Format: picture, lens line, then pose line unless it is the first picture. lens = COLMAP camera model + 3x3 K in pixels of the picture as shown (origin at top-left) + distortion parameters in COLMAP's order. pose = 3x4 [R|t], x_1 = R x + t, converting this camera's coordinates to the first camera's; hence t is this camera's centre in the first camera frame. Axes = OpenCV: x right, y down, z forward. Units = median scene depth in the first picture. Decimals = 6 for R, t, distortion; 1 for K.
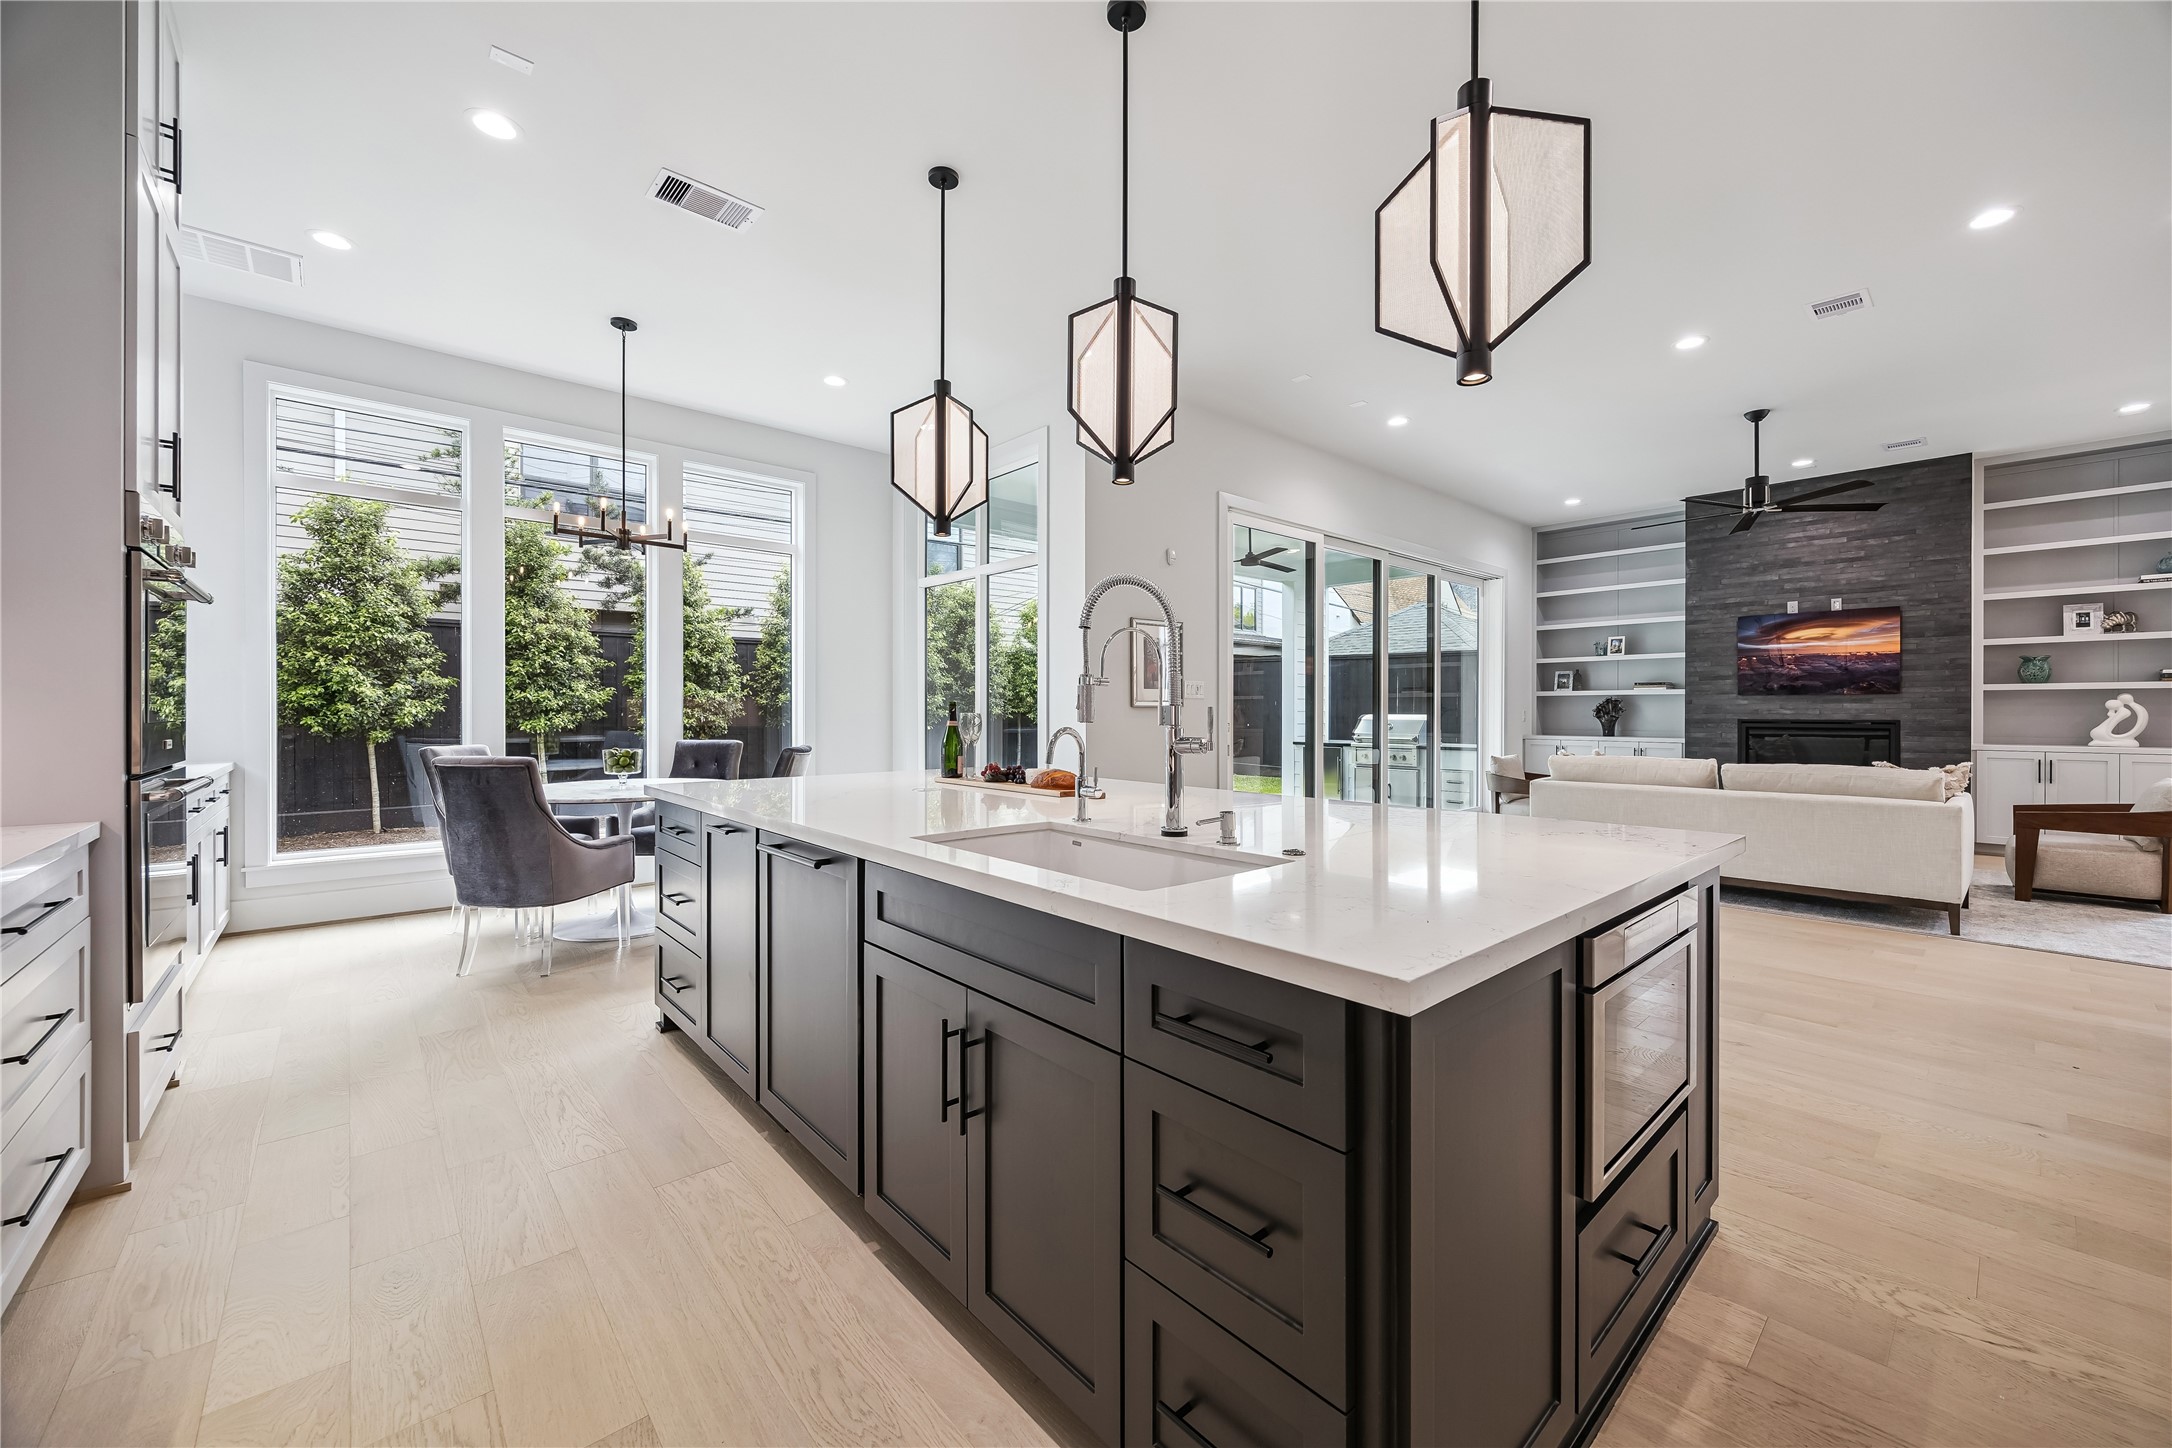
lens RADIAL K [[833.1, 0, 1097.9], [0, 833.1, 714.9], [0, 0, 1]] dist [0.003534, -0.000243]
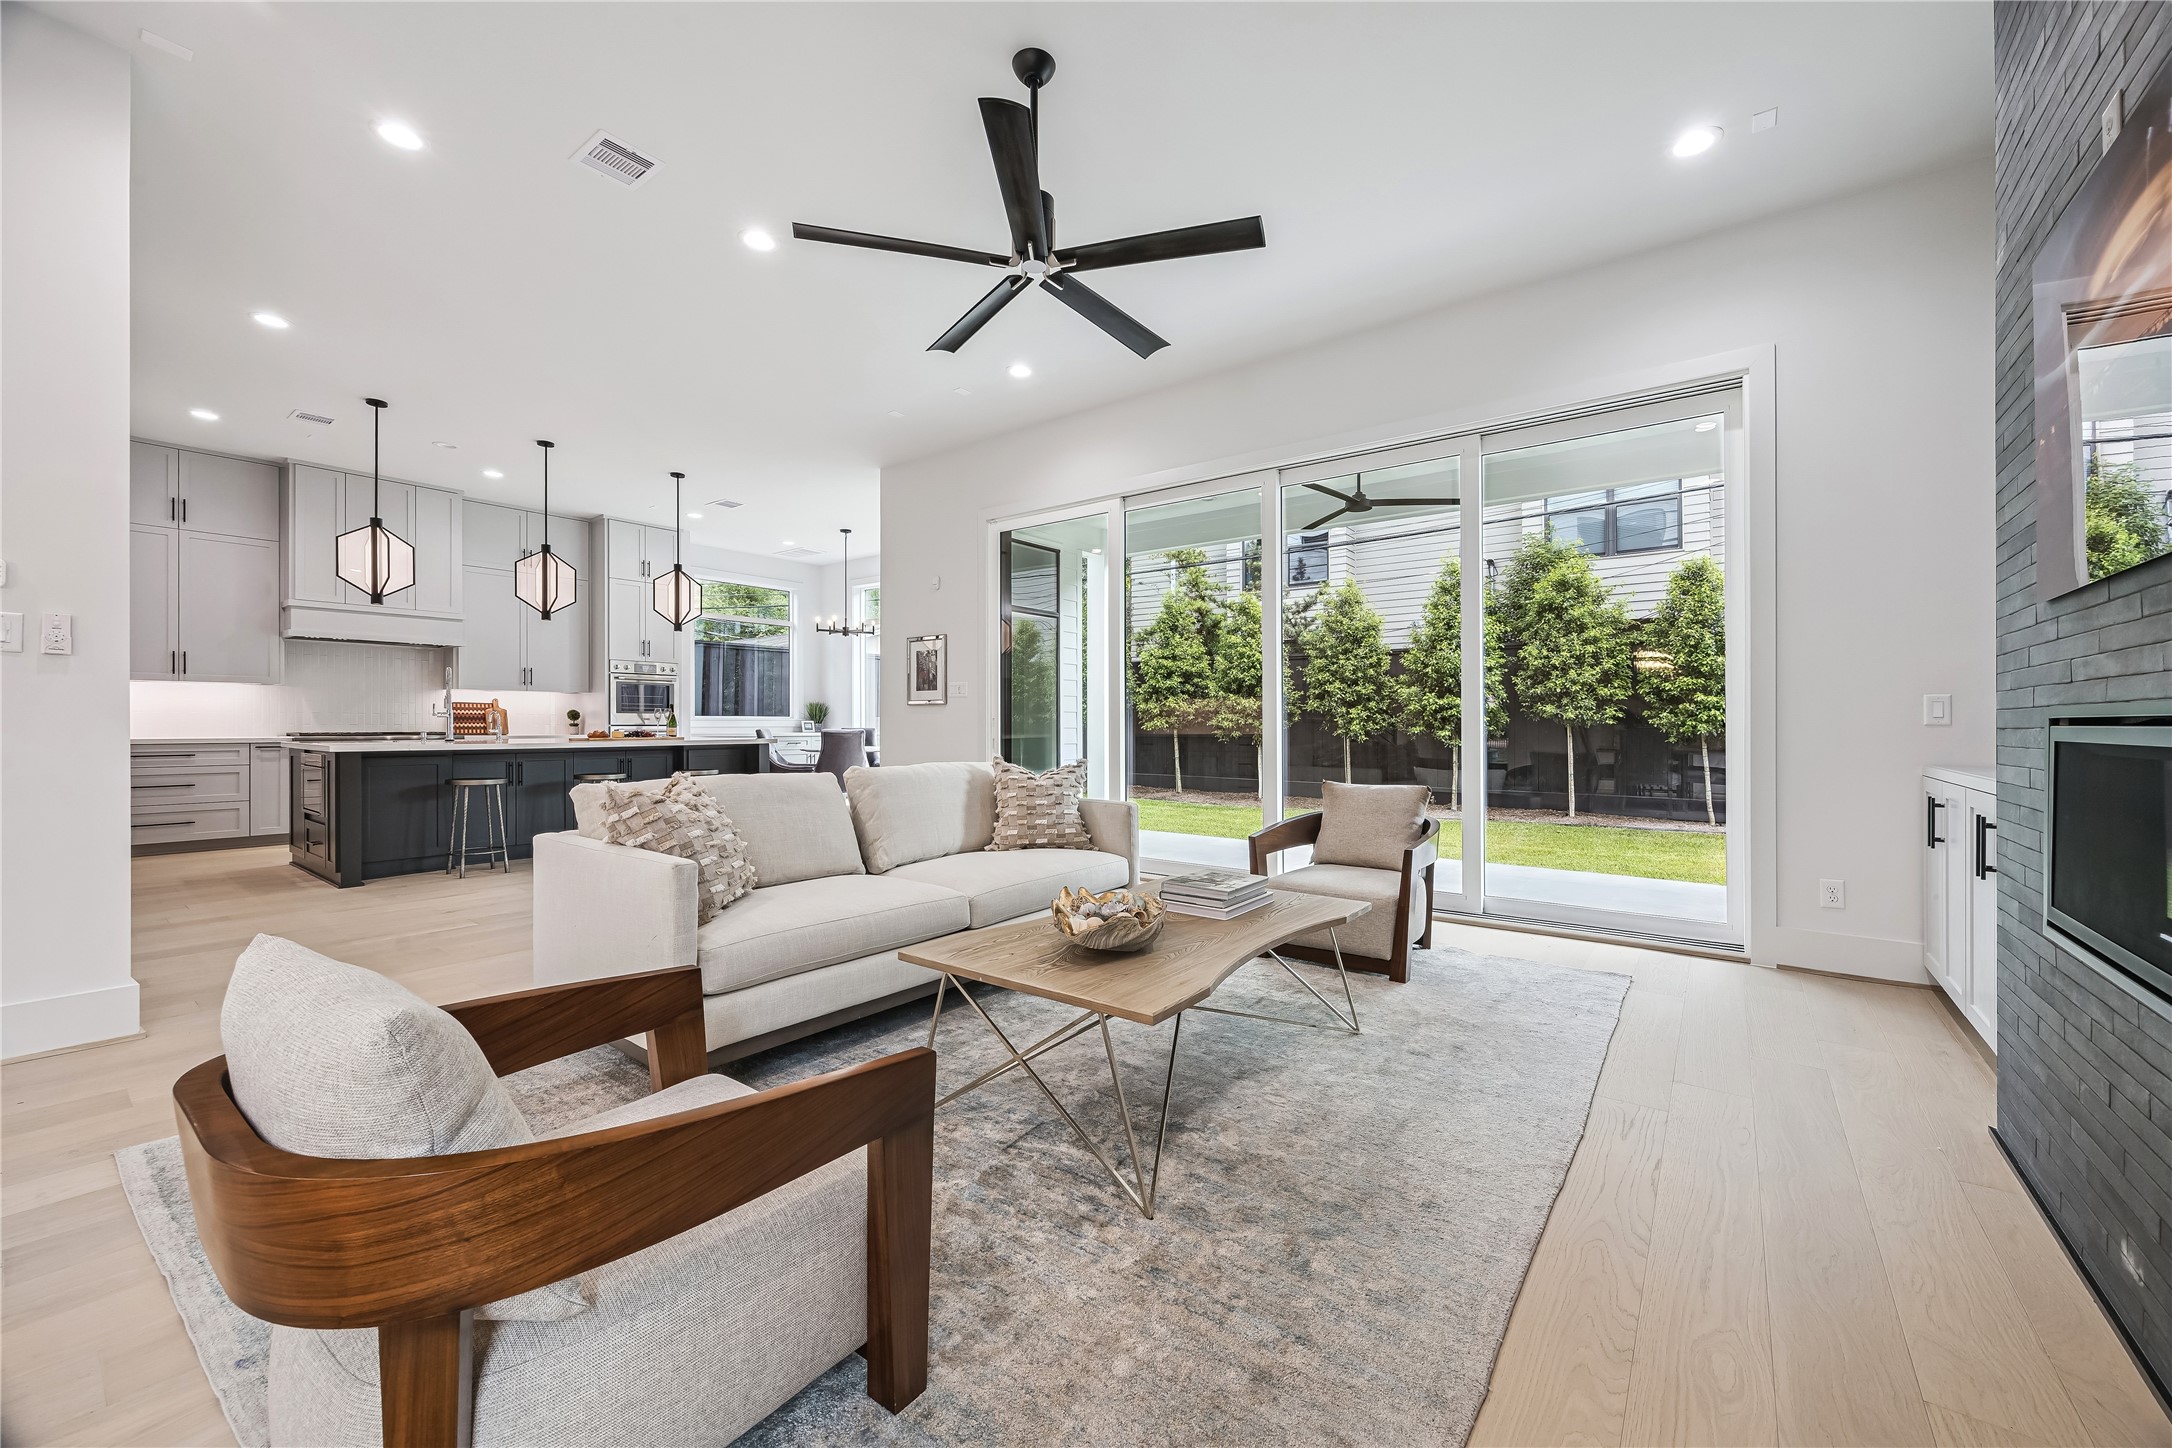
lens RADIAL K [[831.1, 0, 1107.4], [0, 831.1, 725.2], [0, 0, 1]] dist [-0.000405, -0.000068]
pose [[0.208612, 0.002705, -0.977995, 0.941496], [-0.007546, 0.999971, 0.001156, 0.012673], [0.977969, 0.007139, 0.208626, 0.691270]]
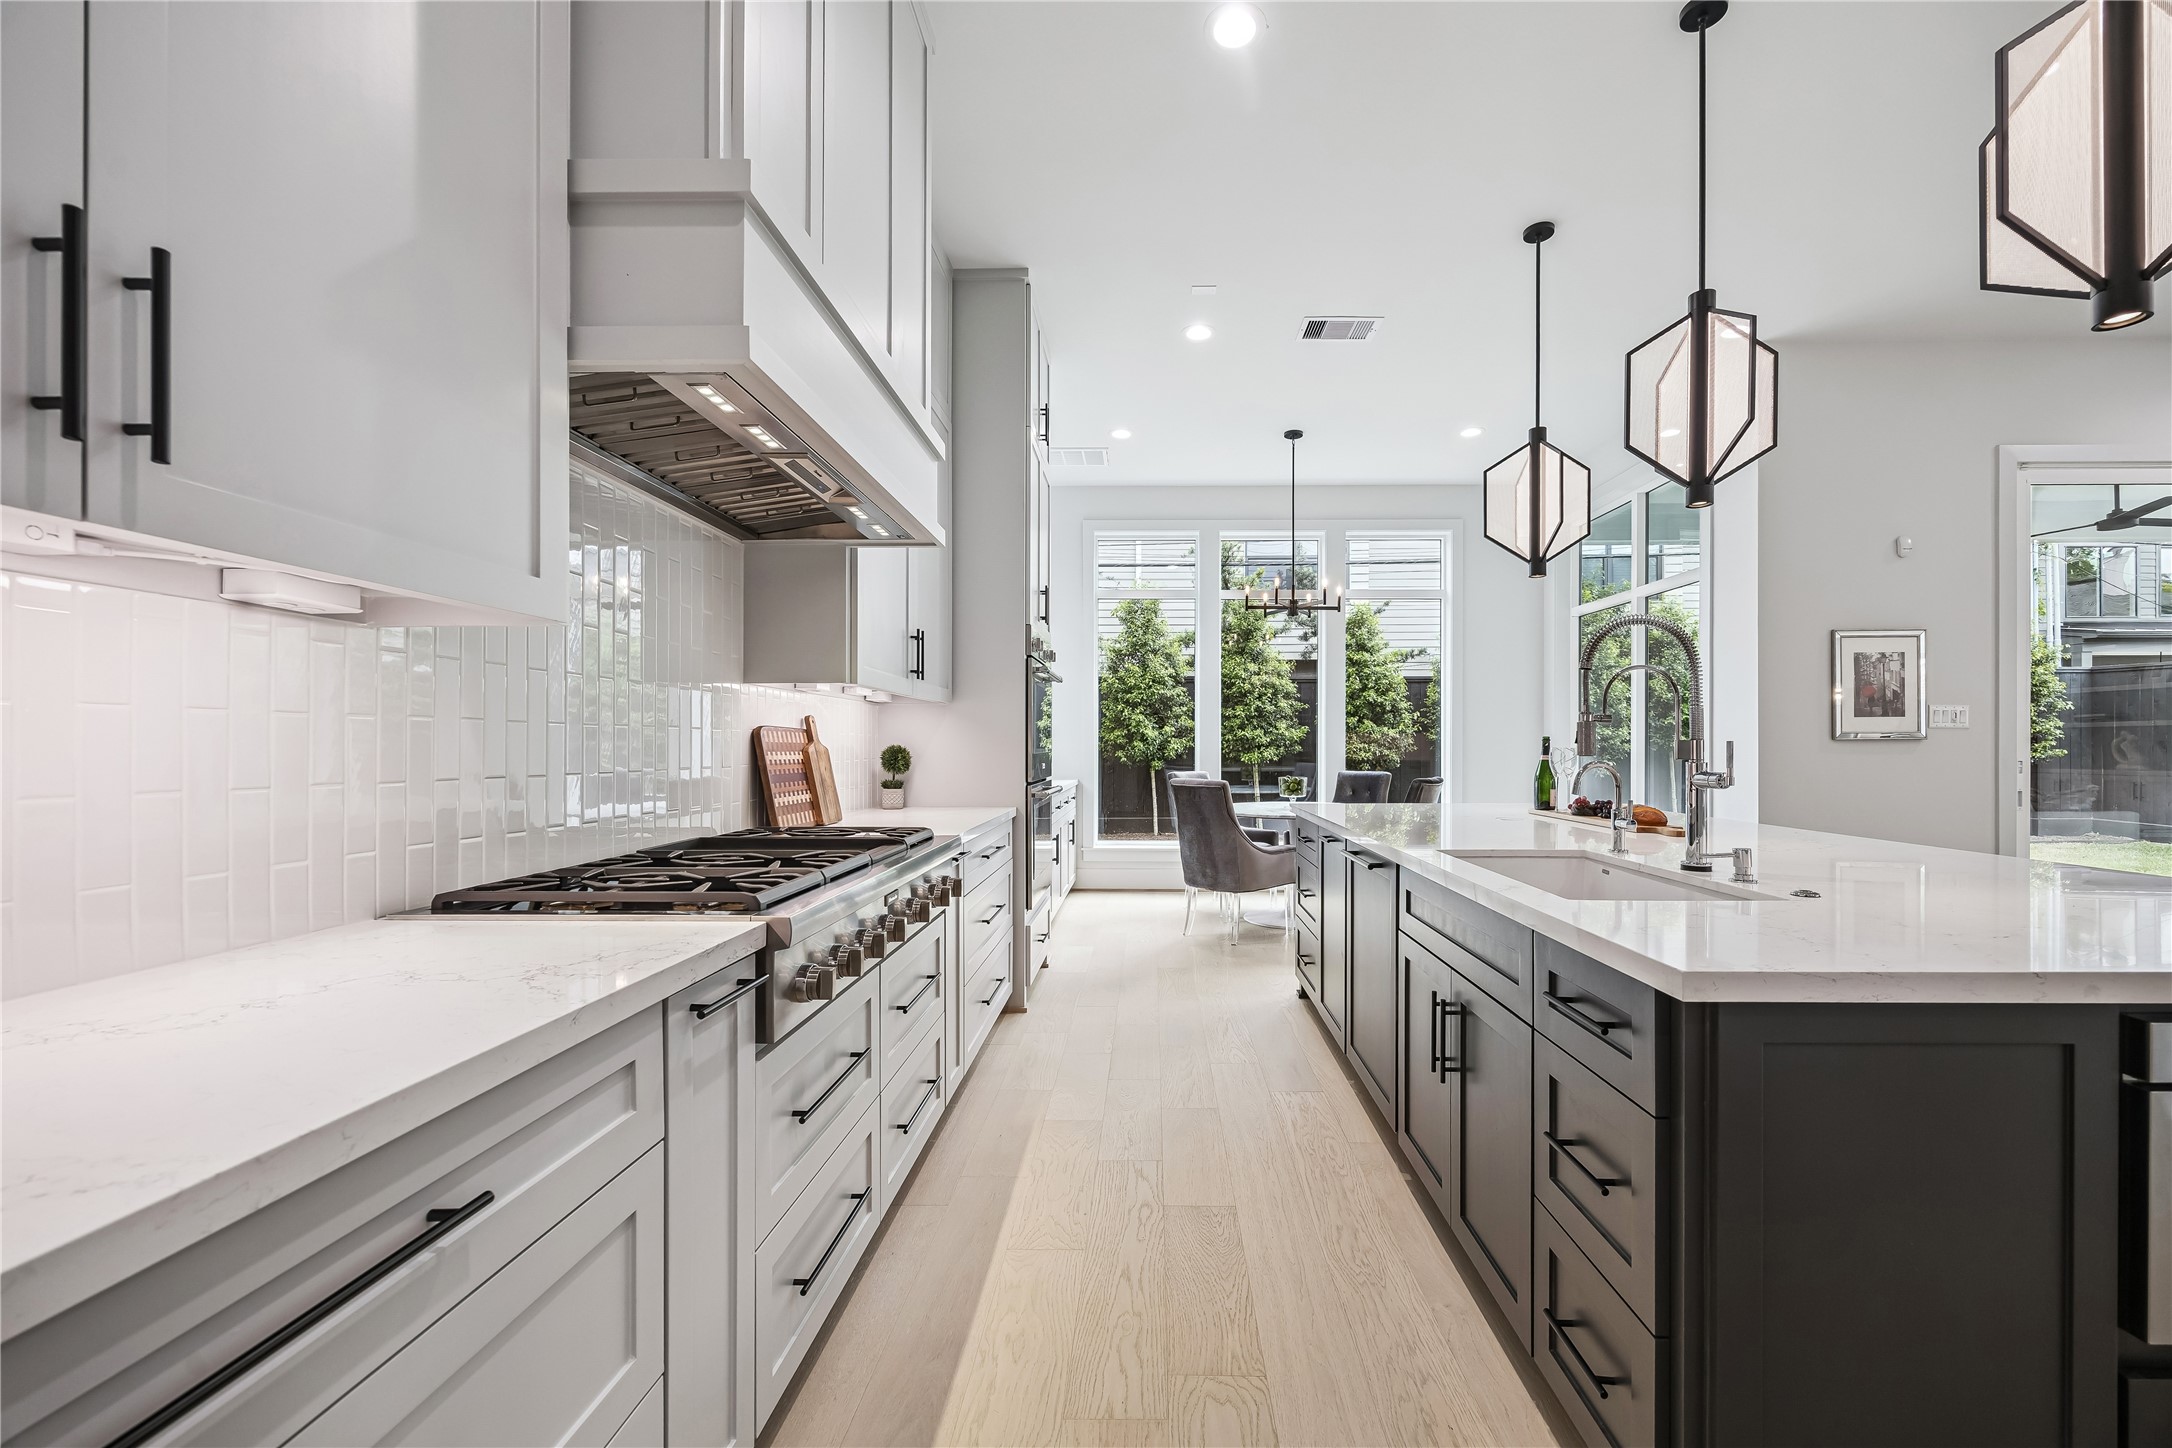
lens RADIAL K [[845.1, 0, 1132.8], [0, 845.1, 743.6], [0, 0, 1]] dist [0.000943, 0.000083]
pose [[0.729631, -0.004343, -0.683827, 0.066121], [-0.000398, 0.999977, -0.006776, 0.000086], [0.683841, 0.005216, 0.729612, -0.044780]]
